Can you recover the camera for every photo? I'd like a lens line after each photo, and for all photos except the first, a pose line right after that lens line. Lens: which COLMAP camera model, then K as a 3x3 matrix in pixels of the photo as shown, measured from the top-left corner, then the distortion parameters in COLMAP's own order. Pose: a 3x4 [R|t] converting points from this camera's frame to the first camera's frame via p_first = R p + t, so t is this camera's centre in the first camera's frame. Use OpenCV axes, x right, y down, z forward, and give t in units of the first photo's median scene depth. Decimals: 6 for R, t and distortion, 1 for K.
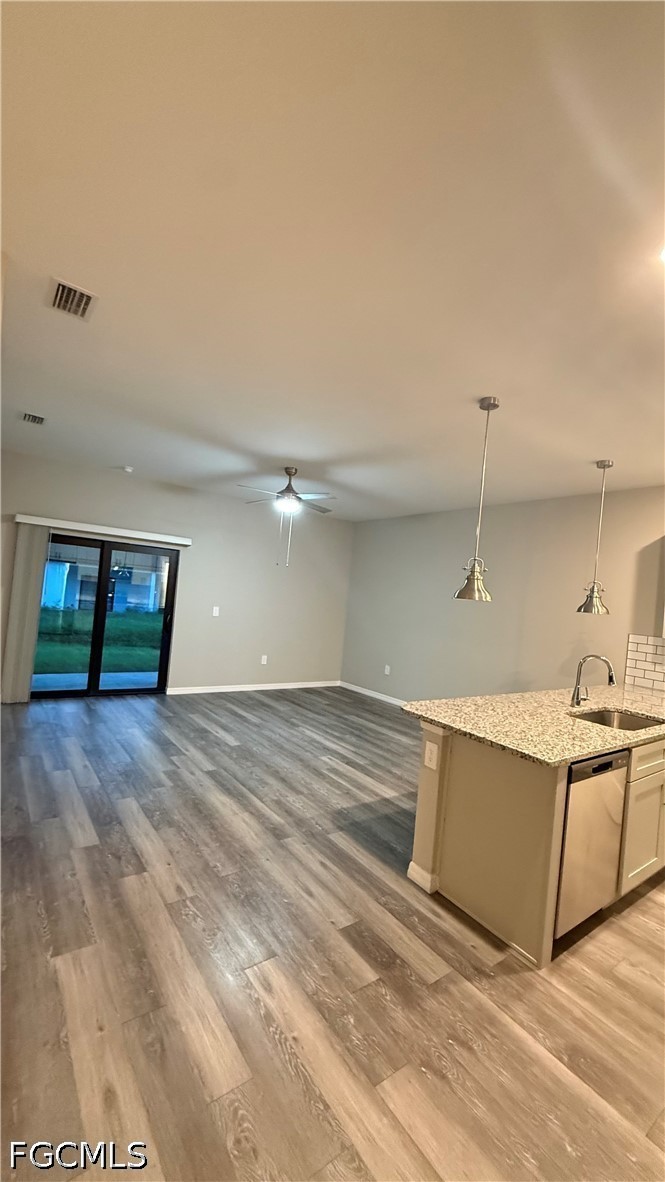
lens RADIAL K [[470.8, 0, 334.0], [0, 470.8, 588.9], [0, 0, 1]] dist [0.000380, 0.000103]
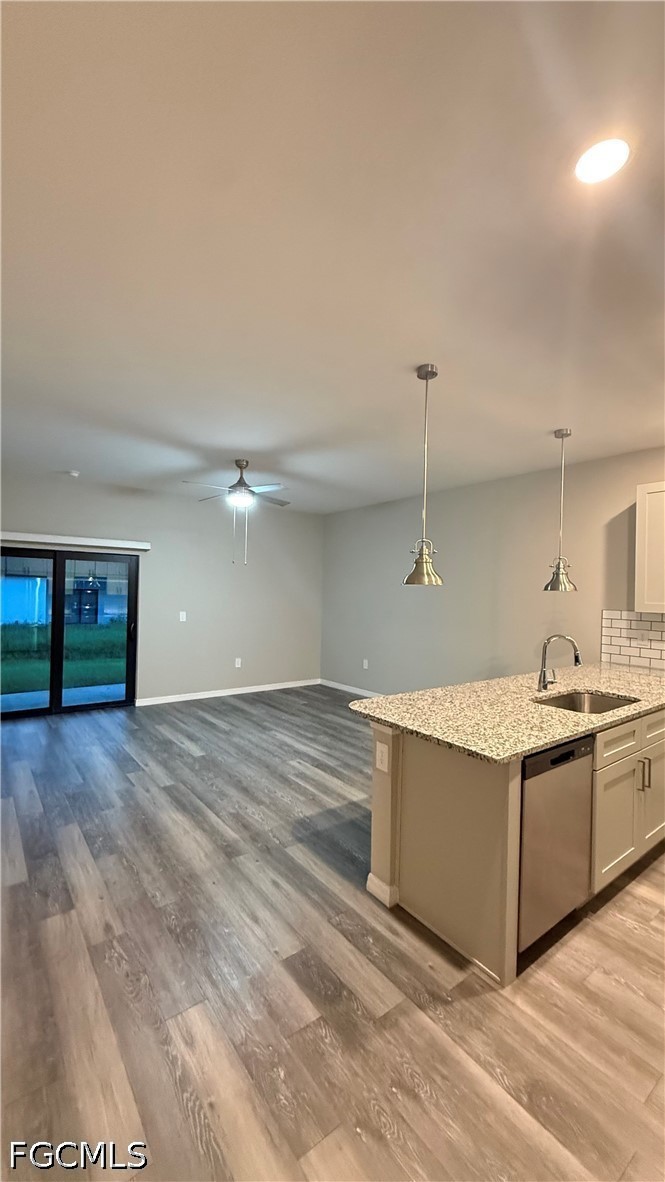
lens RADIAL K [[470.8, 0, 334.0], [0, 470.8, 589.1], [0, 0, 1]] dist [0.000380, 0.000103]
pose [[0.997501, -0.068408, 0.017644, 0.083681], [0.068264, 0.997630, 0.008632, 0.009356], [-0.018193, -0.007406, 0.999807, 0.062209]]
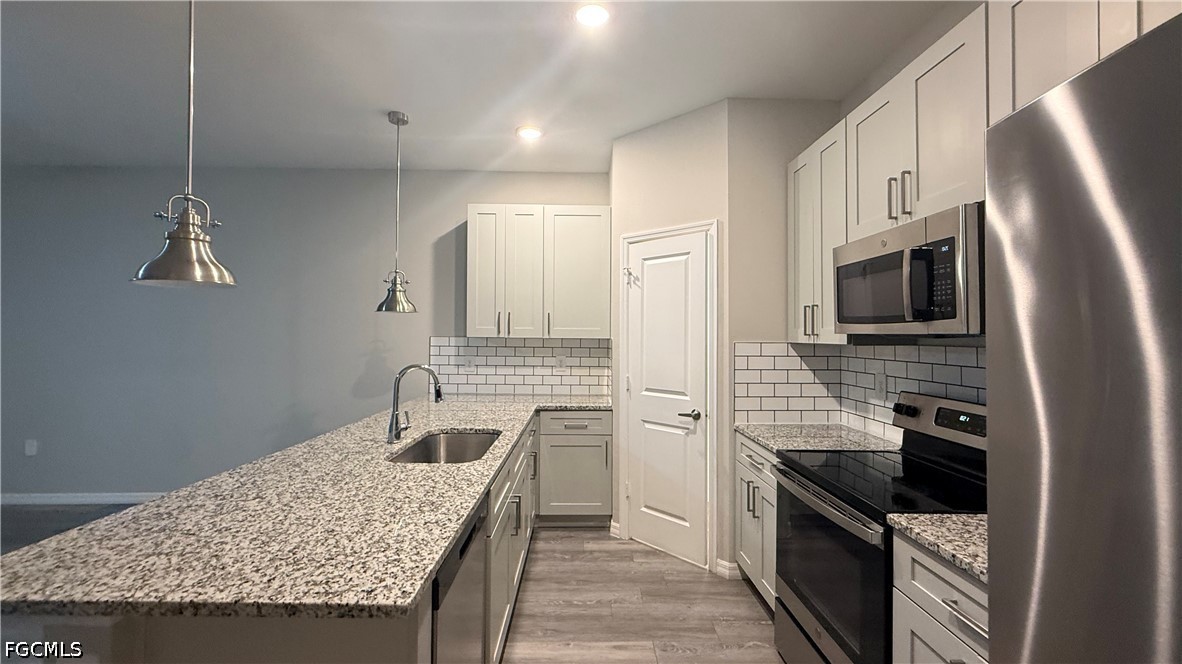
lens RADIAL K [[470.8, 0, 589.4], [0, 470.8, 332.2], [0, 0, 1]] dist [0.000380, 0.000103]
pose [[0.579134, -0.080249, 0.811273, 0.113004], [0.033418, 0.996644, 0.074730, 0.040437], [-0.814547, -0.016168, 0.579872, 0.320207]]
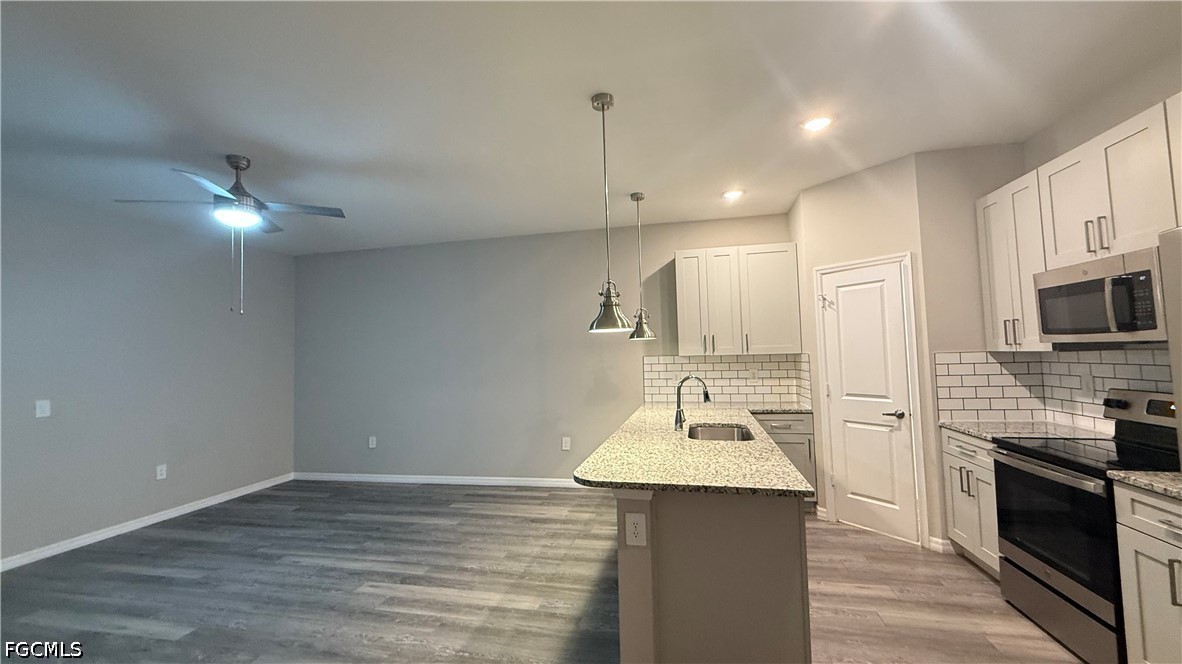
lens RADIAL K [[470.8, 0, 588.9], [0, 470.8, 331.8], [0, 0, 1]] dist [0.000380, 0.000103]
pose [[0.752219, -0.079084, 0.654150, -0.233859], [0.085925, 0.996067, 0.021615, 0.003626], [-0.653286, 0.039949, 0.756056, 0.316015]]
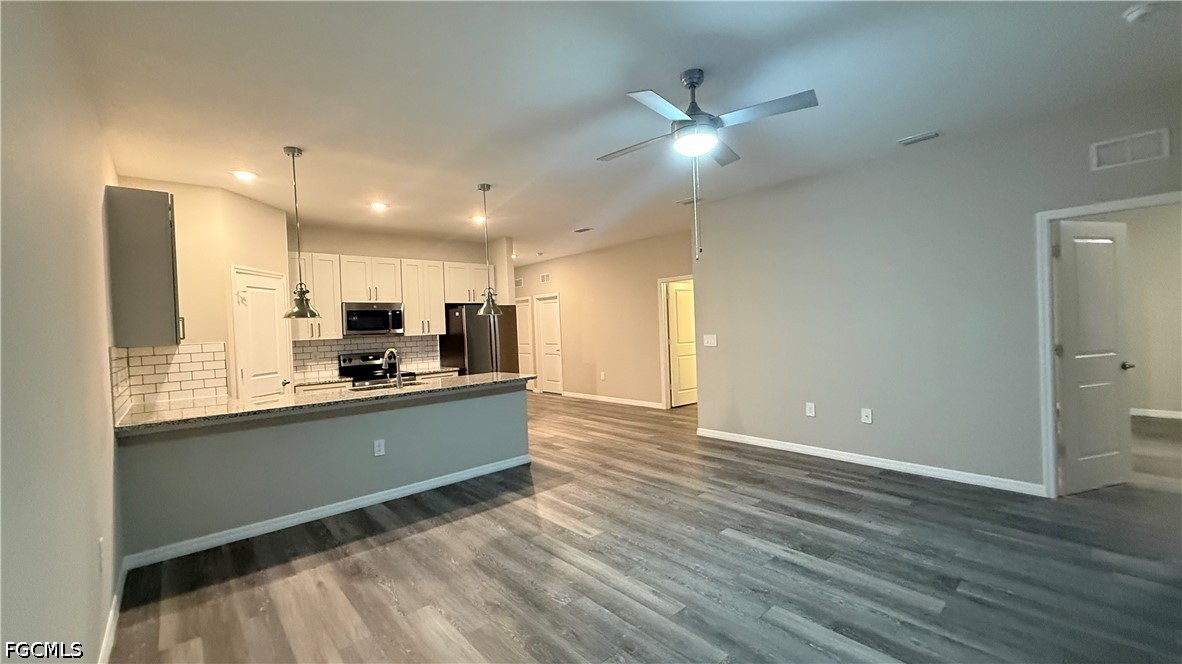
lens RADIAL K [[470.8, 0, 589.8], [0, 470.8, 331.6], [0, 0, 1]] dist [0.000380, 0.000103]
pose [[-0.994808, -0.047170, -0.090173, 0.083472], [-0.046200, 0.998850, -0.012812, 0.069097], [0.090674, -0.008580, -0.995844, 2.111730]]
